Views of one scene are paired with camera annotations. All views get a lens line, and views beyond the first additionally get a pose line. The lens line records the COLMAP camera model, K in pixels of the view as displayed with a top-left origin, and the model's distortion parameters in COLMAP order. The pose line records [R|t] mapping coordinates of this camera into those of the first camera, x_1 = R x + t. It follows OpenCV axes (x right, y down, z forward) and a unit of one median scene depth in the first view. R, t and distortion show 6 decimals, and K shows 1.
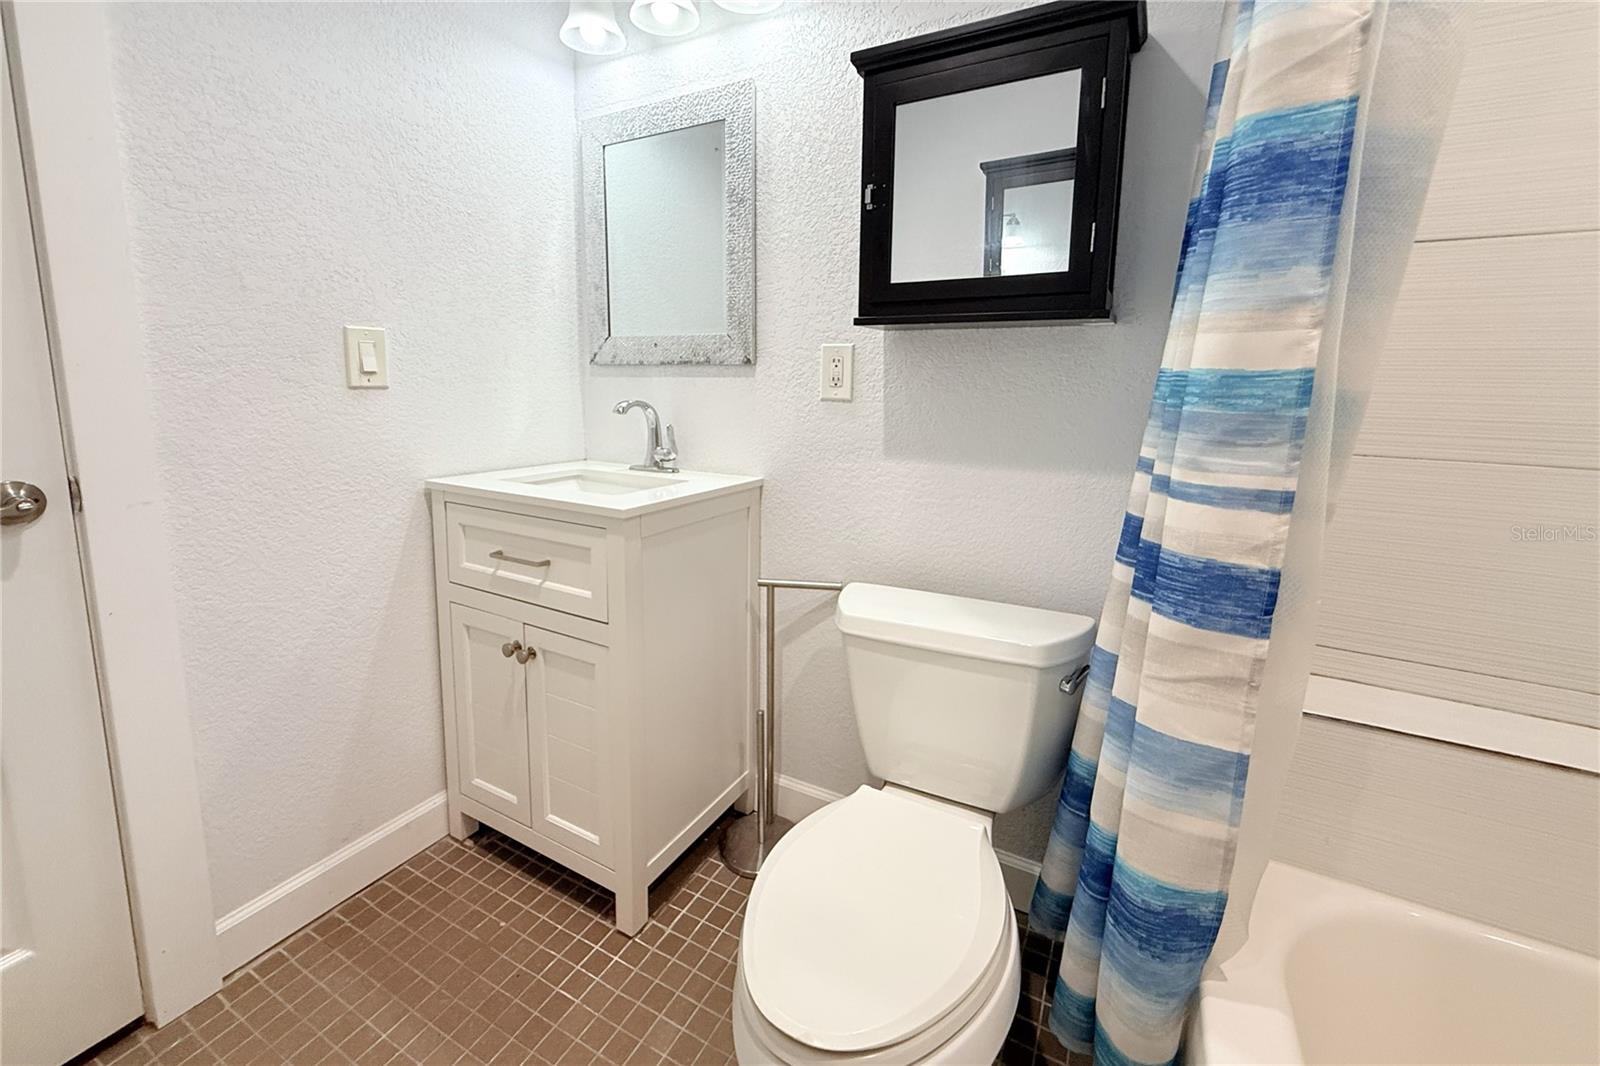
lens RADIAL K [[645.9, 0, 798.3], [0, 645.9, 466.1], [0, 0, 1]] dist [-0.000284, -0.000107]
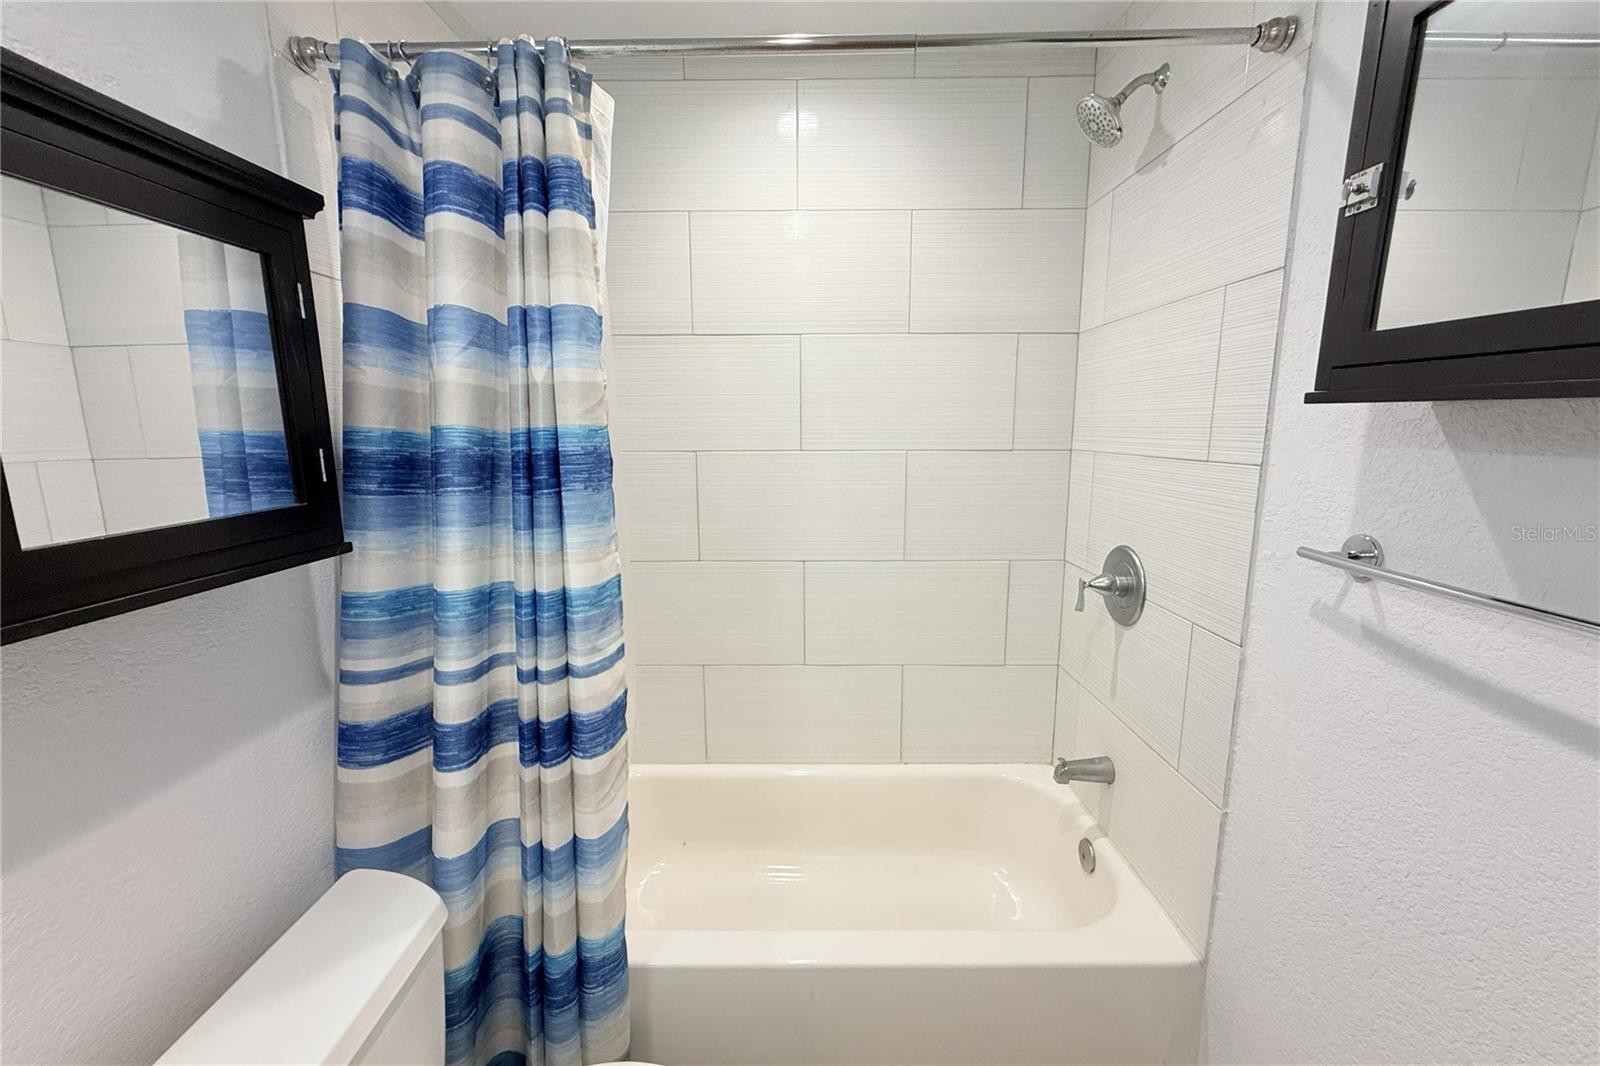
lens RADIAL K [[645.9, 0, 794.5], [0, 645.9, 535.6], [0, 0, 1]] dist [-0.000284, -0.000107]
pose [[-0.450732, -0.155982, 0.878926, -0.459786], [0.129073, 0.962879, 0.237073, -0.296313], [-0.883279, 0.220302, -0.413867, 0.628997]]
